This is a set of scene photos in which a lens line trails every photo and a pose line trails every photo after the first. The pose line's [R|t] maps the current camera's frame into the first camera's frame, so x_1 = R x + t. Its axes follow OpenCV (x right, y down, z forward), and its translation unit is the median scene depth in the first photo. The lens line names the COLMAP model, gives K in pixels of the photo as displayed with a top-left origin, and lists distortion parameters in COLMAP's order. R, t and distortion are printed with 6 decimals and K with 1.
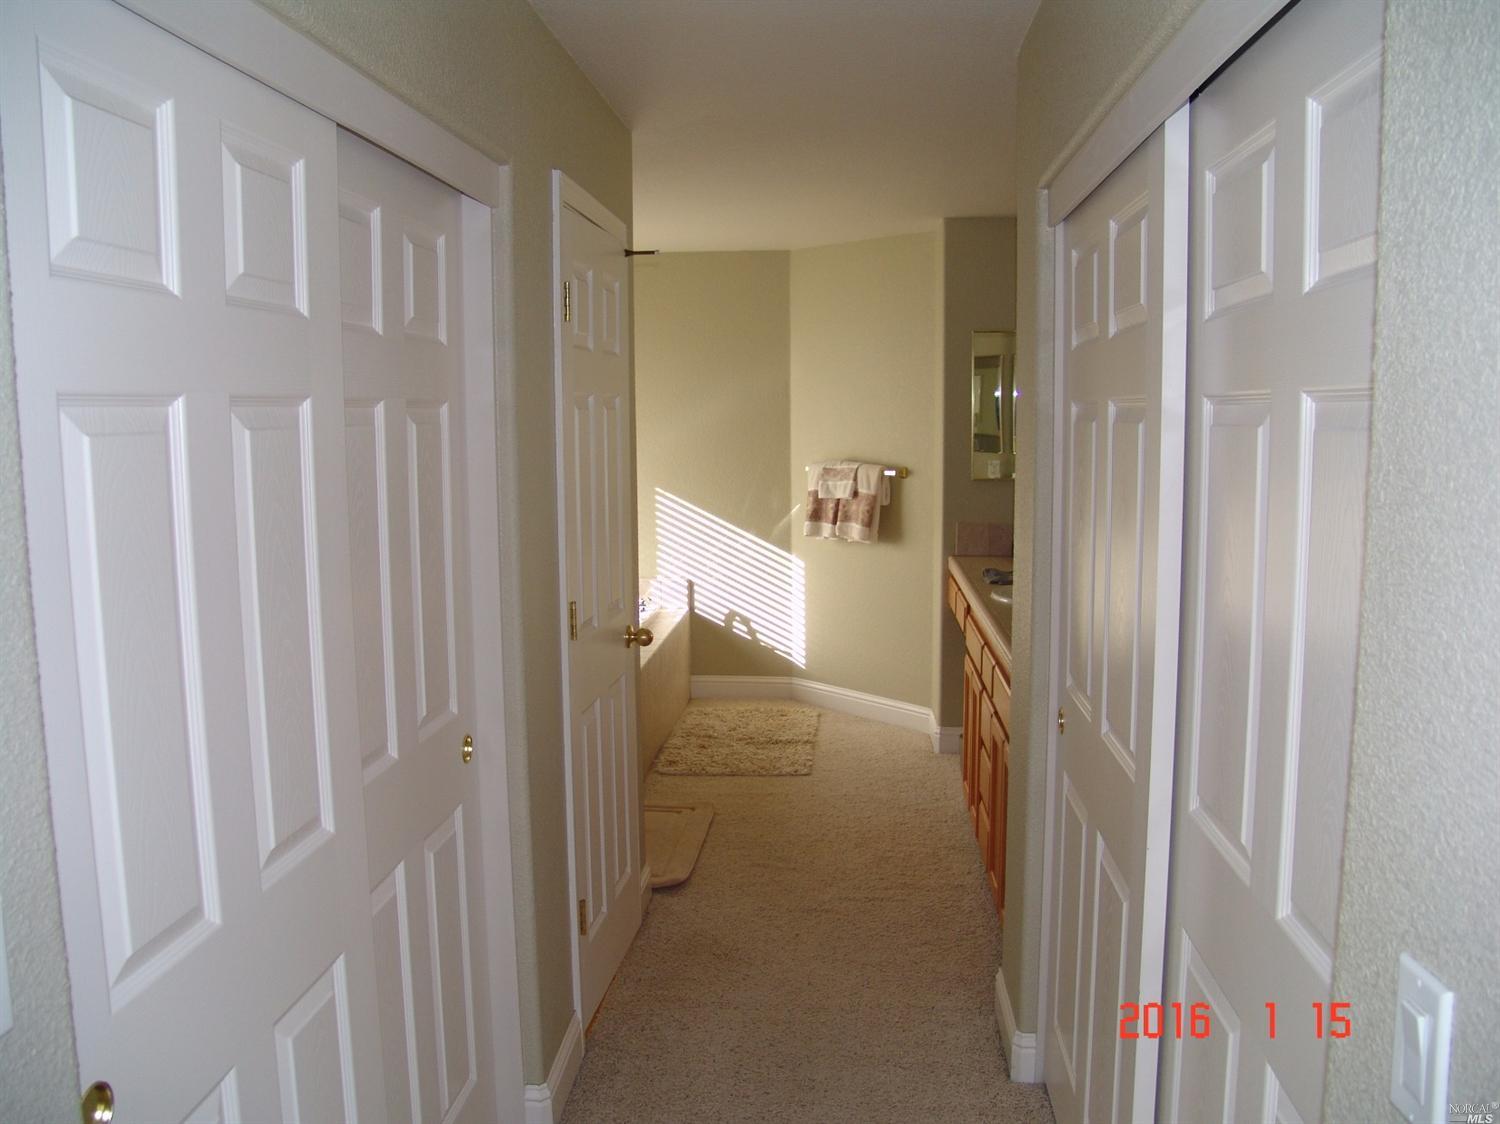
lens RADIAL K [[1248.5, 0, 737.5], [0, 1248.5, 585.4], [0, 0, 1]] dist [-0.164443, 0.134932]
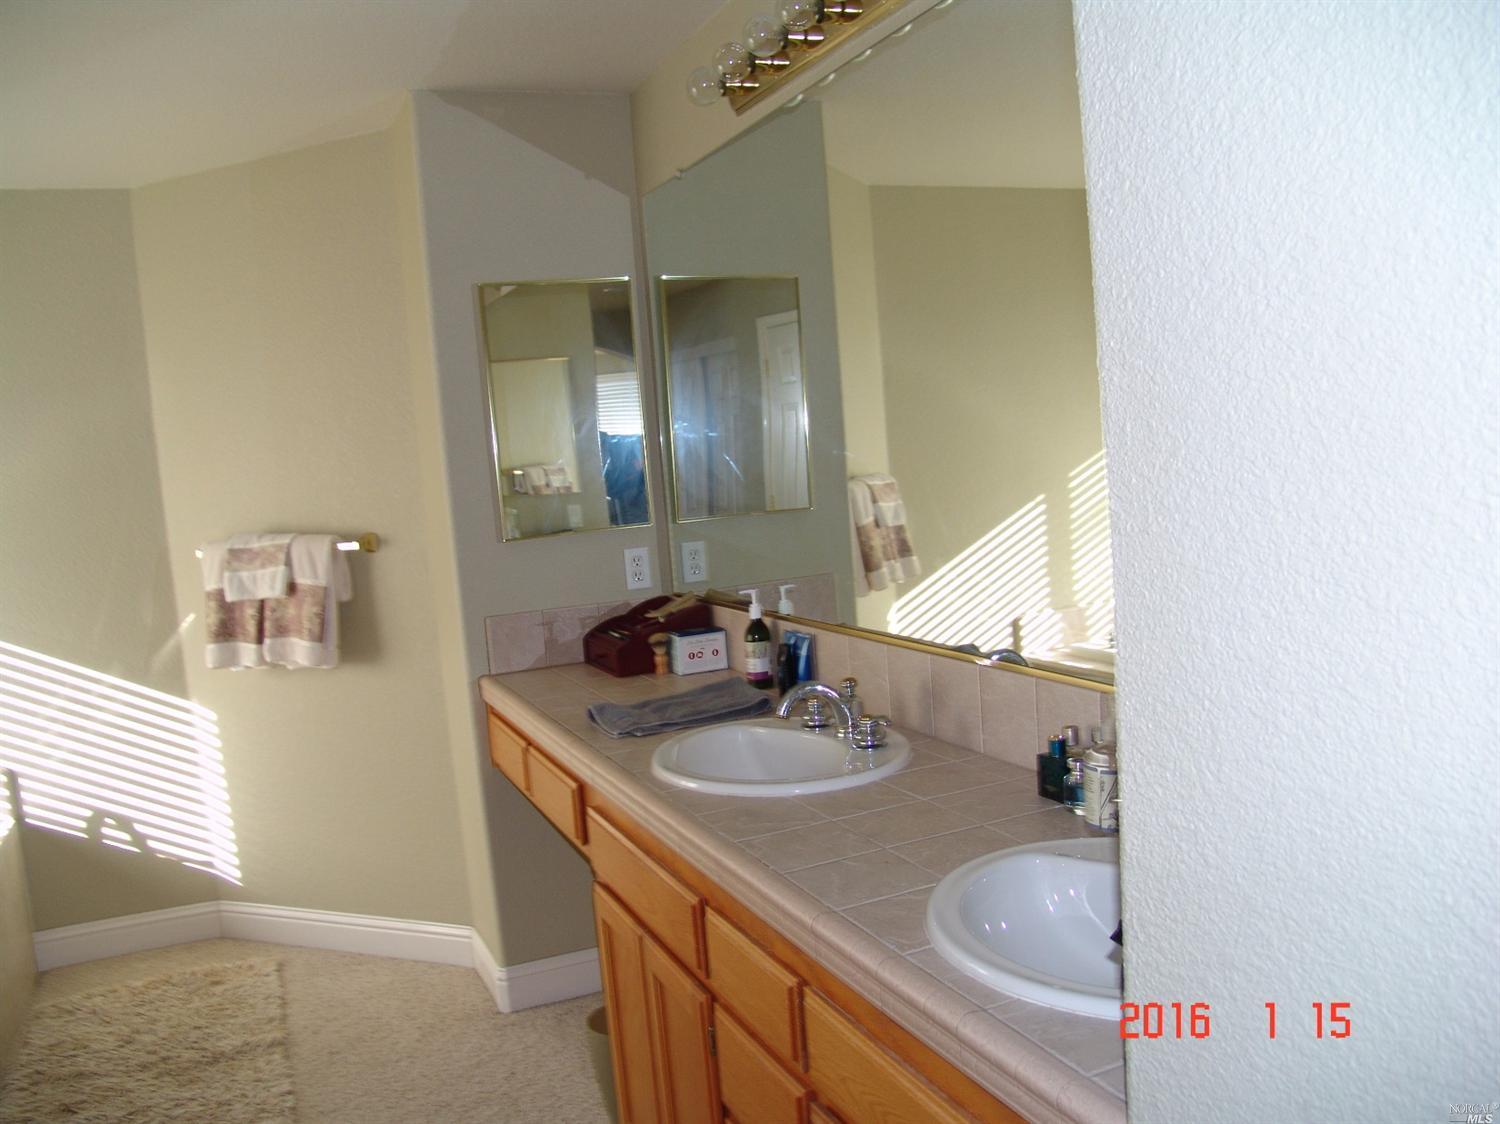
lens RADIAL K [[1248.5, 0, 737.5], [0, 1248.5, 585.4], [0, 0, 1]] dist [-0.164443, 0.134932]
pose [[0.881129, -0.120024, 0.457391, 0.016565], [0.135351, 0.990797, -0.000747, -0.045398], [-0.453092, 0.062566, 0.889266, 0.391637]]
